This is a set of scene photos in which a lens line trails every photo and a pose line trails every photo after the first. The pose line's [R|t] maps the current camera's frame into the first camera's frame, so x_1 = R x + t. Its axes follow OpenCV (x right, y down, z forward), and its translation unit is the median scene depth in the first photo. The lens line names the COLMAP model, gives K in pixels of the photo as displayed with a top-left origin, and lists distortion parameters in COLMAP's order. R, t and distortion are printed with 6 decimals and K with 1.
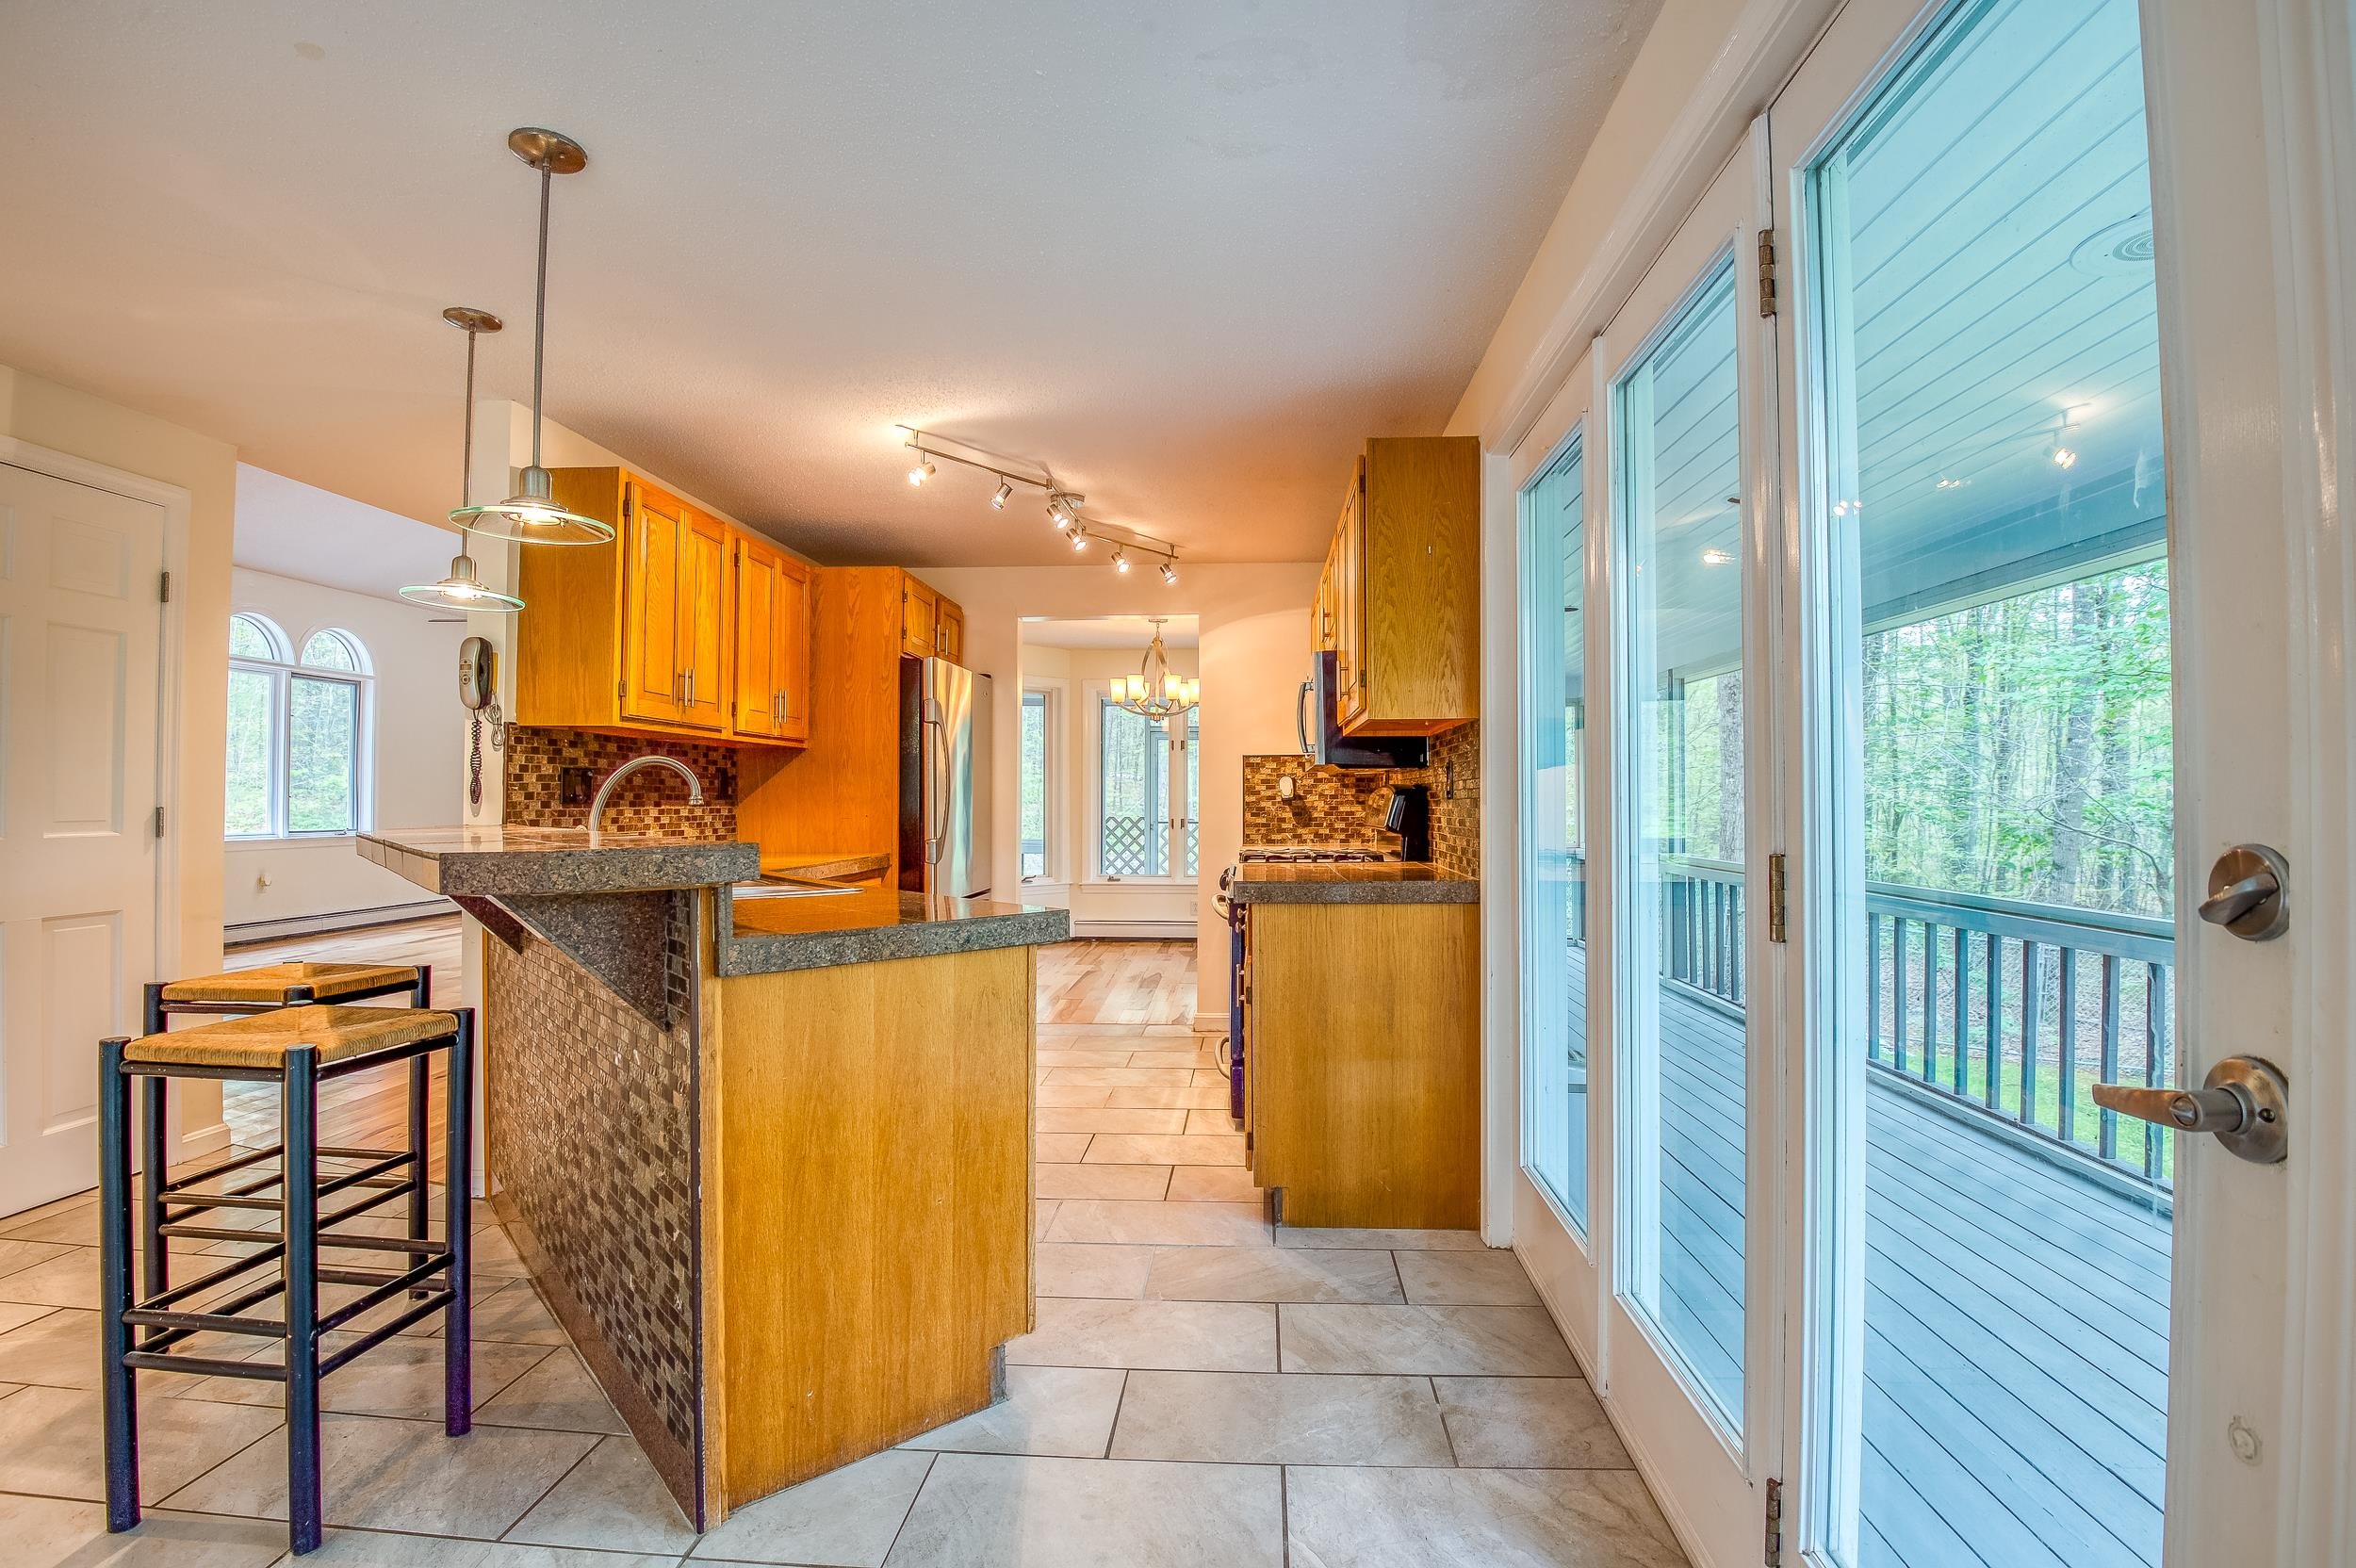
lens RADIAL K [[1082.2, 0, 1187.8], [0, 1082.2, 783.2], [0, 0, 1]] dist [-0.019812, -0.010929]
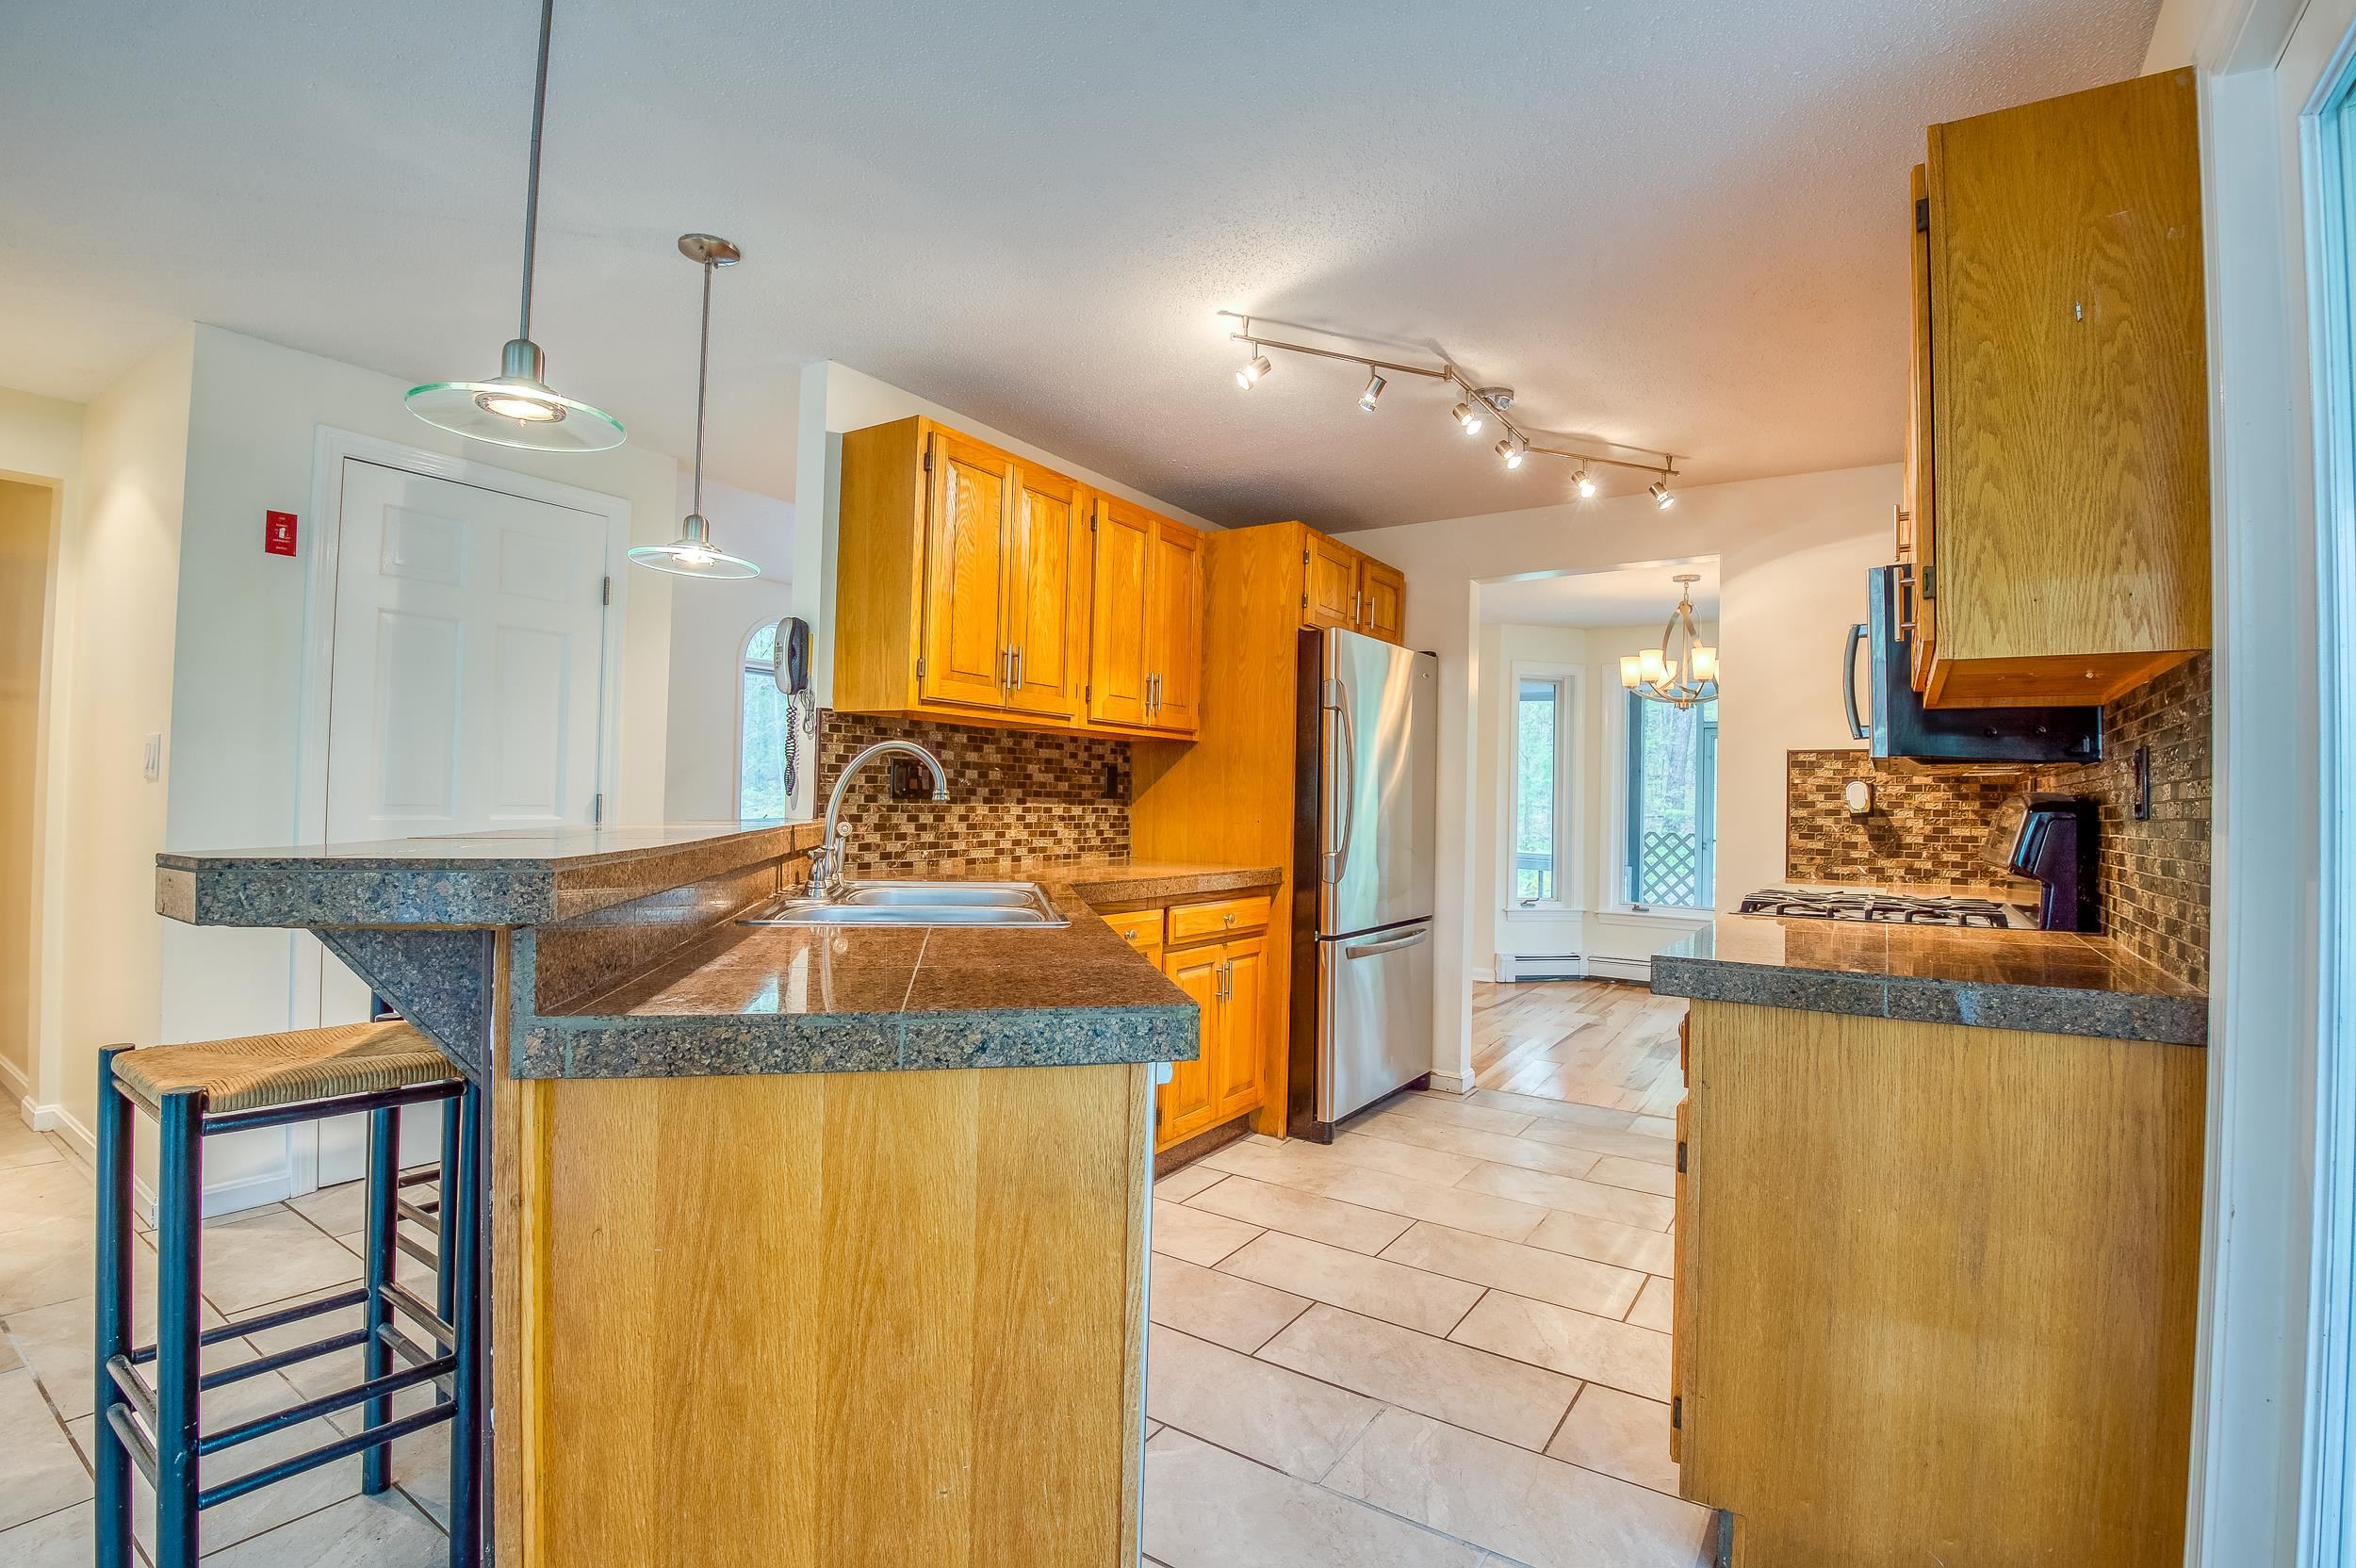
lens RADIAL K [[1082.2, 0, 1189.1], [0, 1082.2, 775.2], [0, 0, 1]] dist [-0.019812, -0.010929]
pose [[0.868192, 0.008349, -0.496158, 0.097982], [-0.015379, 0.999831, -0.010088, 0.005147], [0.495989, 0.016389, 0.868174, 0.338955]]
